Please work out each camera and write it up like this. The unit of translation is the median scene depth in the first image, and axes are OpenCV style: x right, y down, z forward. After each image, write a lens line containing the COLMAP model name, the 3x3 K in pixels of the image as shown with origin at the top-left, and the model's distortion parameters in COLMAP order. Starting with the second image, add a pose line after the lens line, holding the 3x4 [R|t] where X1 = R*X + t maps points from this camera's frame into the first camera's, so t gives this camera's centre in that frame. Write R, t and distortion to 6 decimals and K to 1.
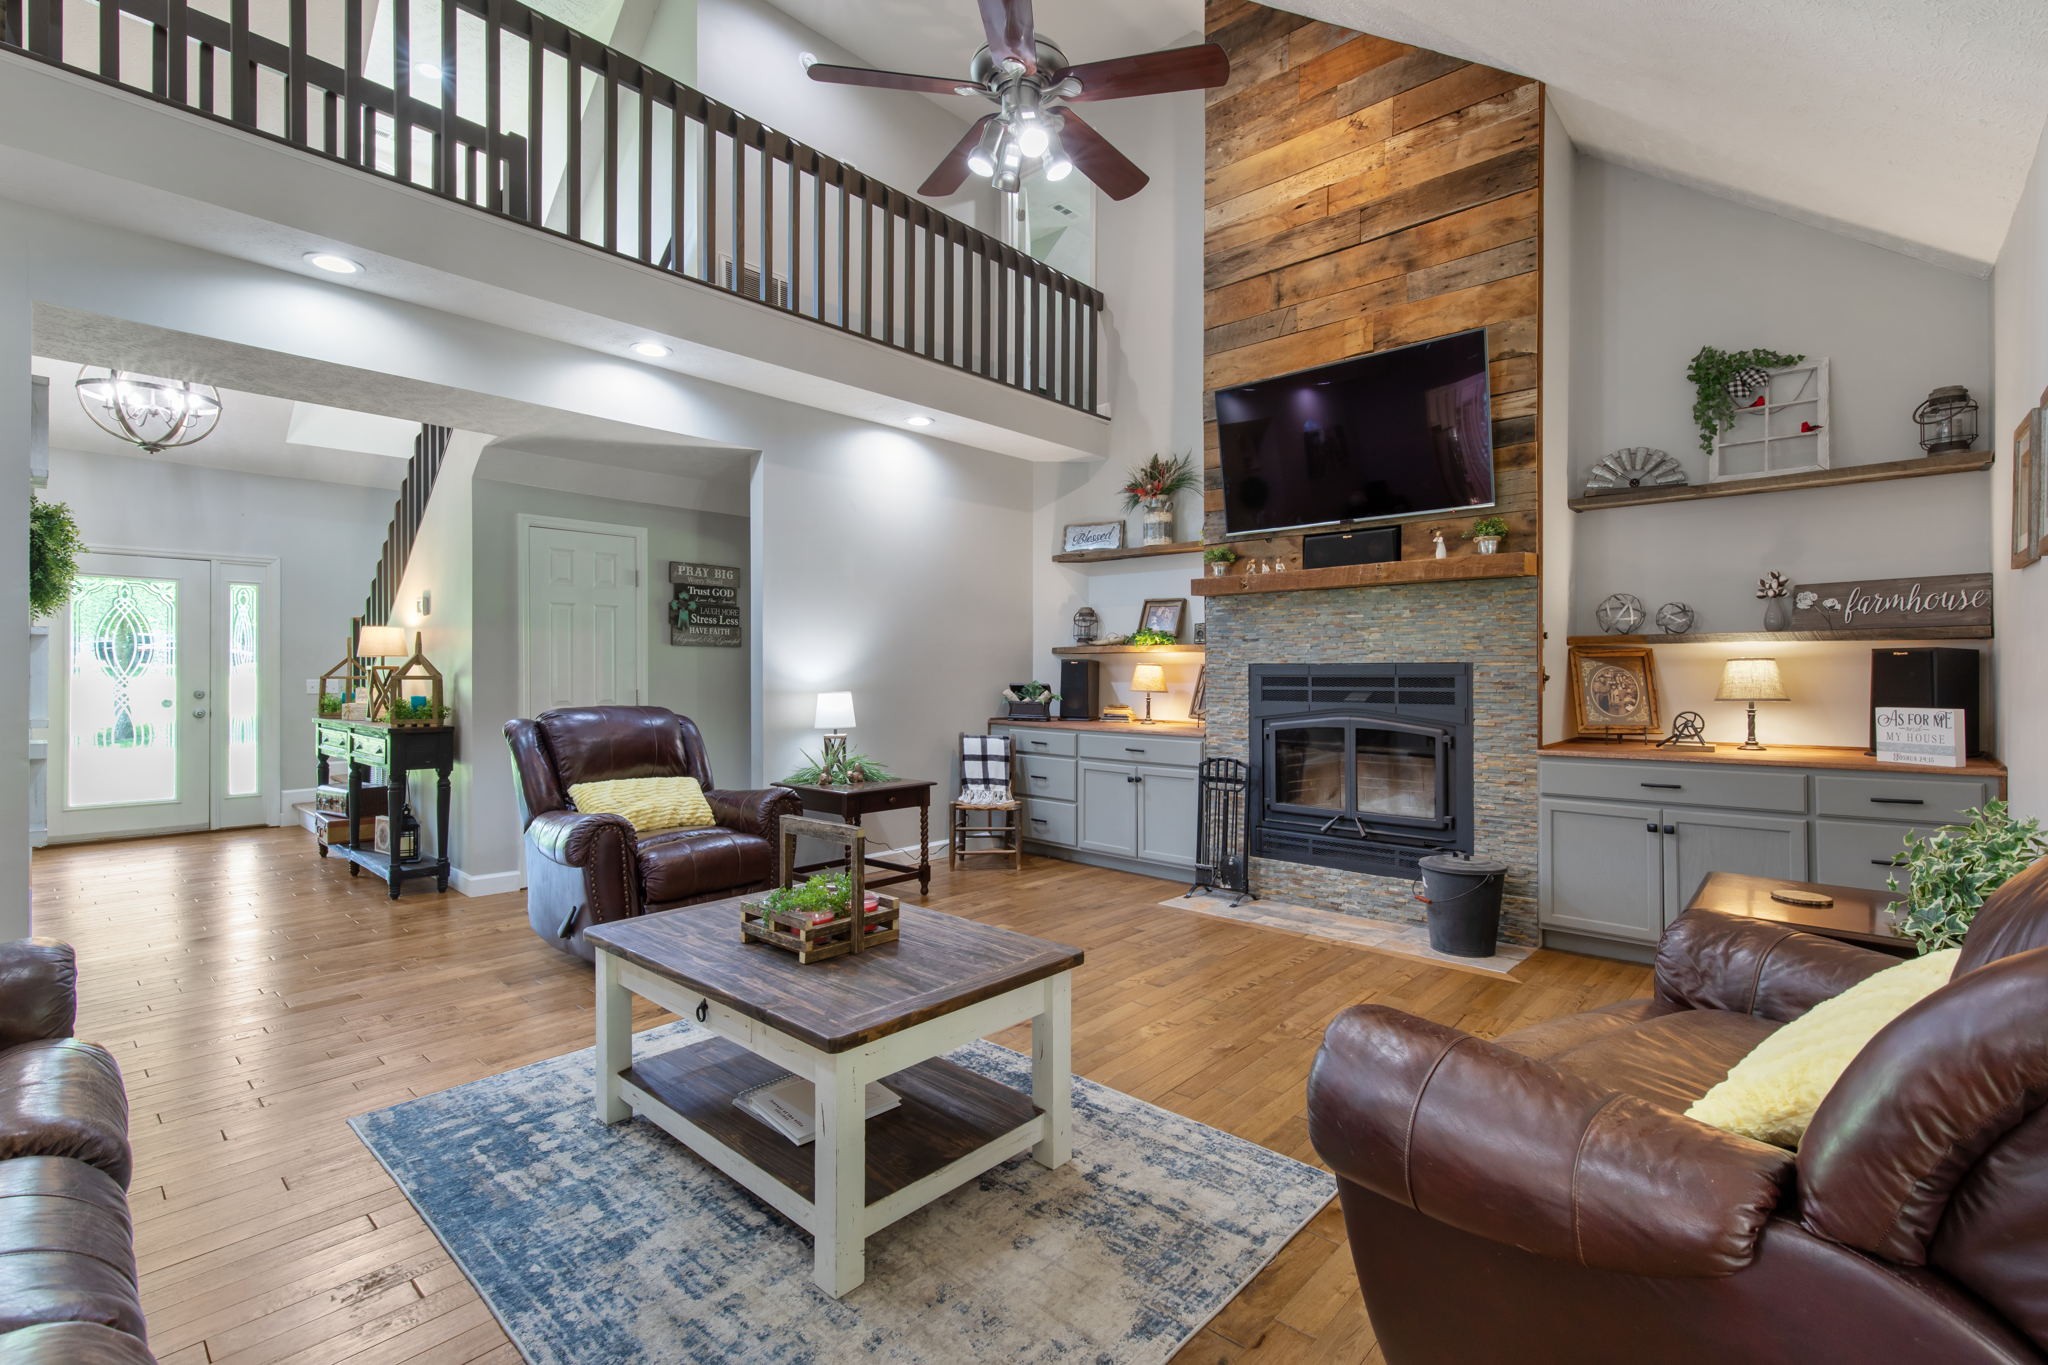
lens RADIAL K [[920.4, 0, 1023.8], [0, 920.4, 676.0], [0, 0, 1]] dist [0.010923, -0.000906]
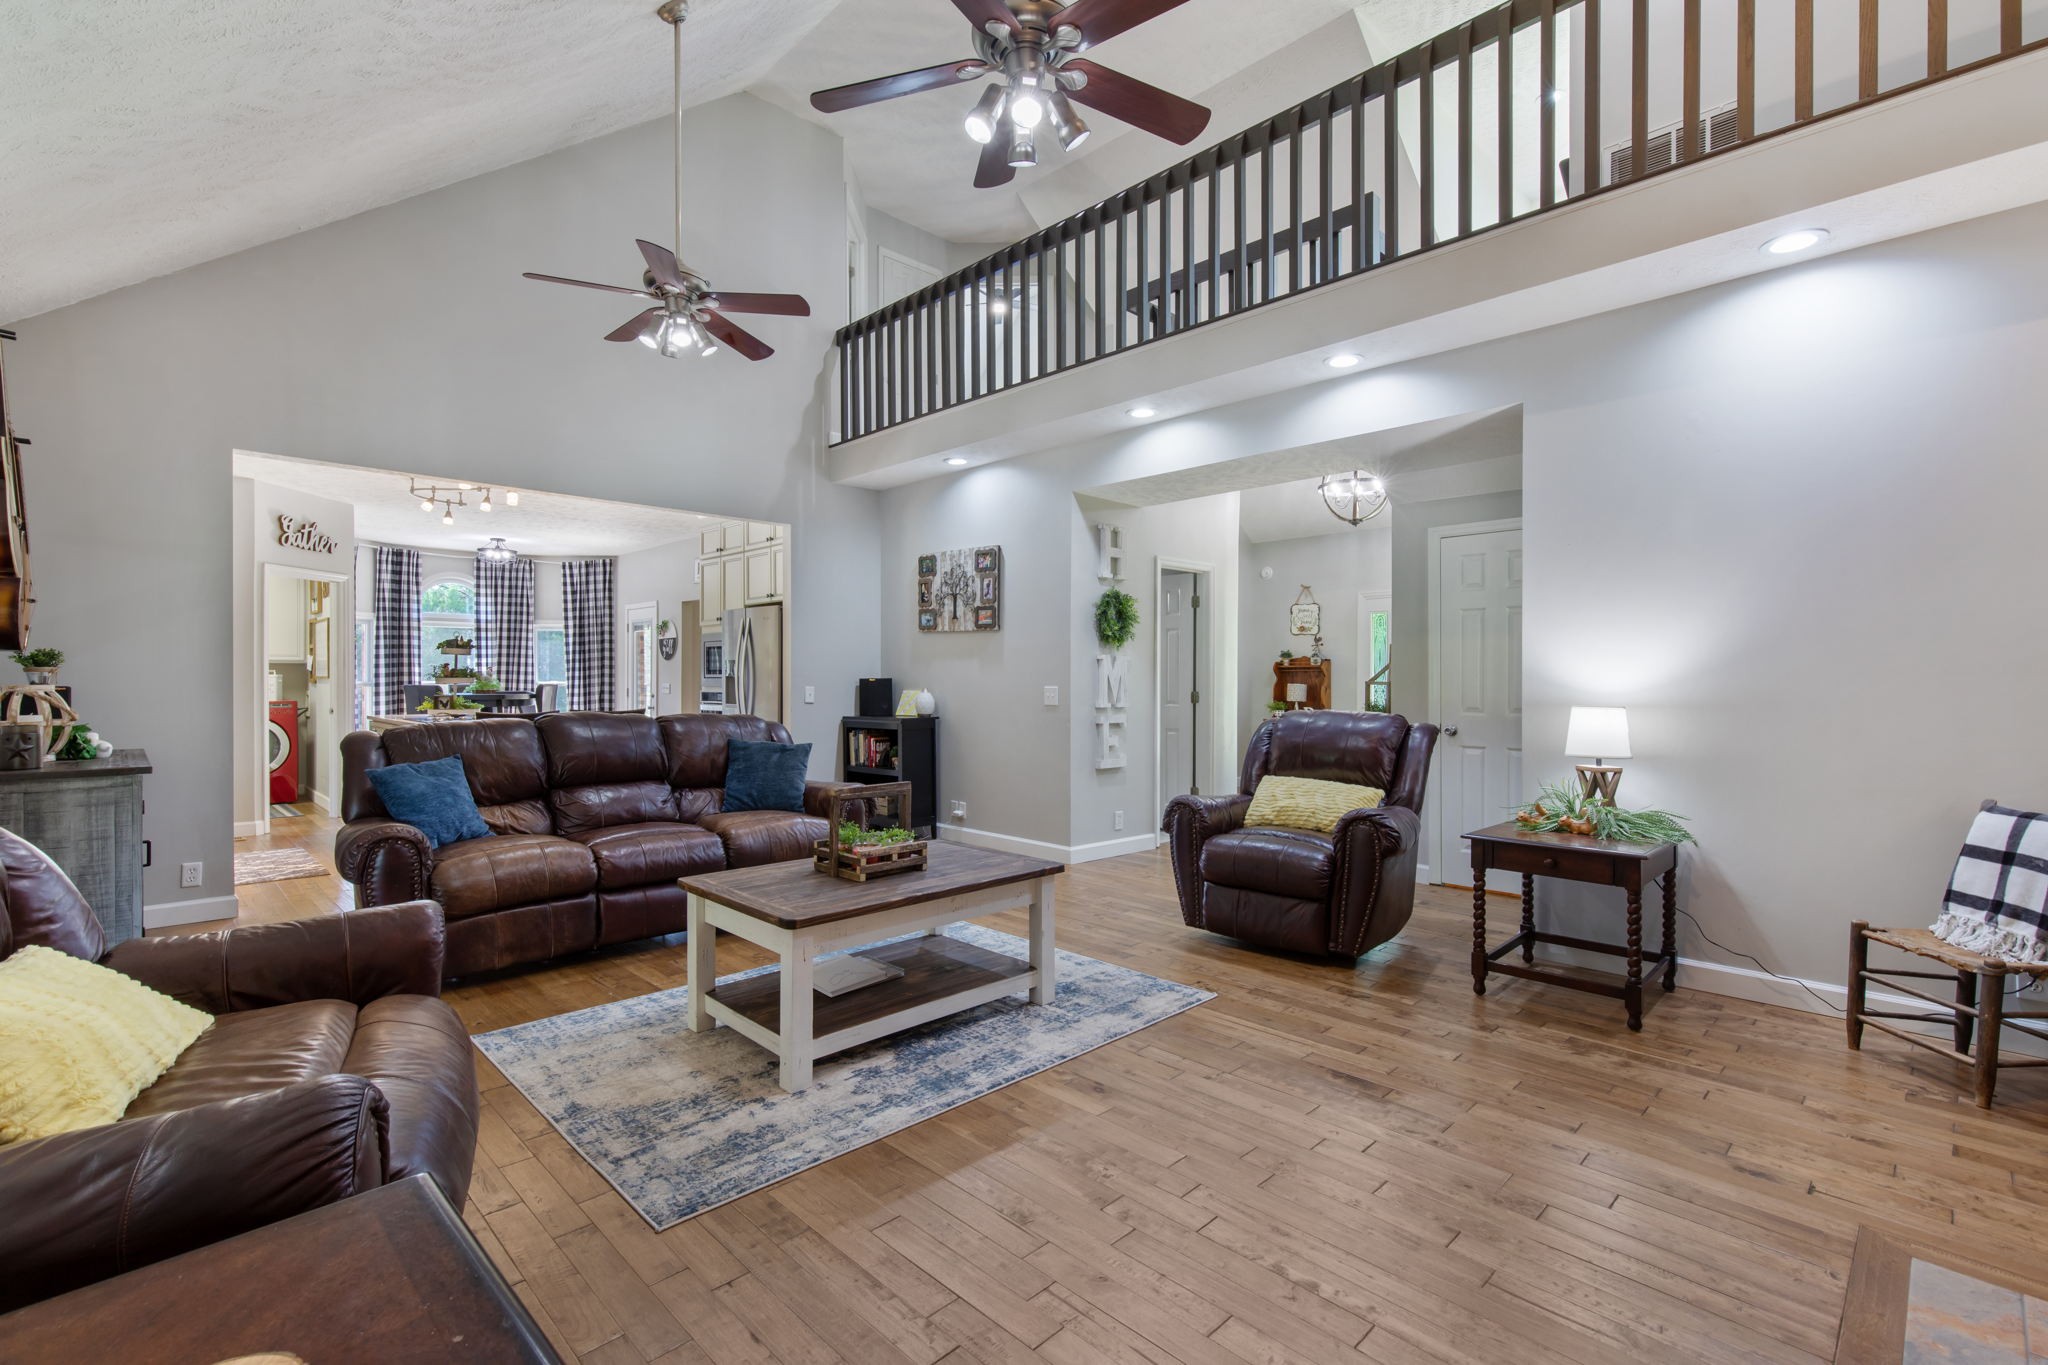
lens RADIAL K [[920.4, 0, 1028.8], [0, 920.4, 684.6], [0, 0, 1]] dist [0.010923, -0.000906]
pose [[-0.048460, 0.006789, -0.998802, 0.564323], [-0.004099, 0.999967, 0.006995, -0.002366], [0.998817, 0.004433, -0.048431, 0.636608]]
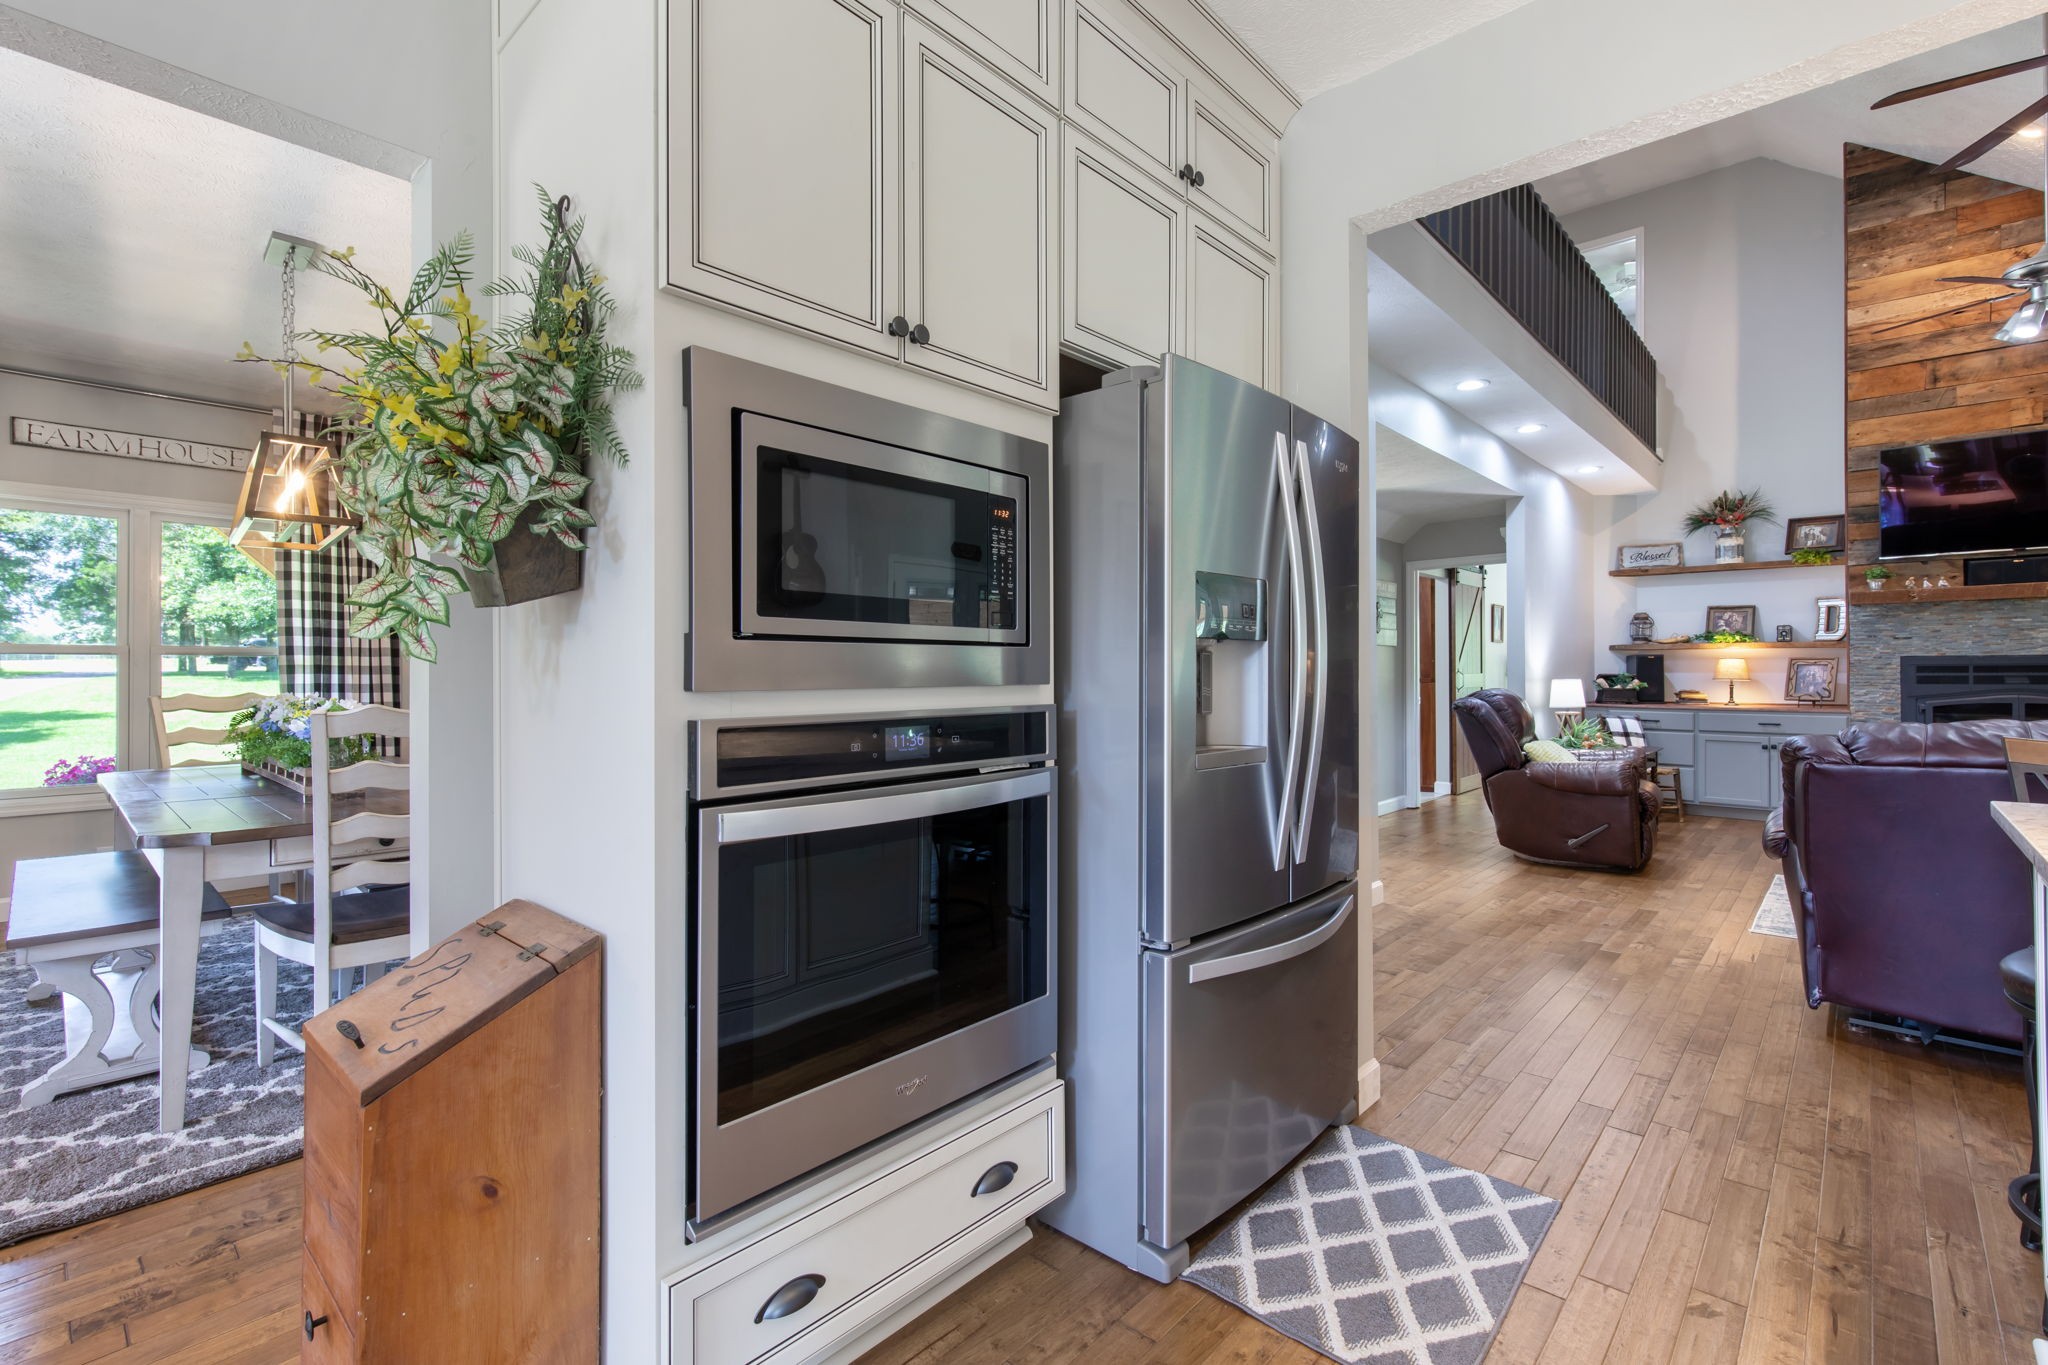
lens RADIAL K [[920.4, 0, 1029.1], [0, 920.4, 673.6], [0, 0, 1]] dist [0.010923, -0.000906]
pose [[0.999924, -0.003011, 0.011964, -1.041113], [0.003053, 0.999989, -0.003522, 0.012734], [-0.011954, 0.003558, 0.999922, -0.319186]]
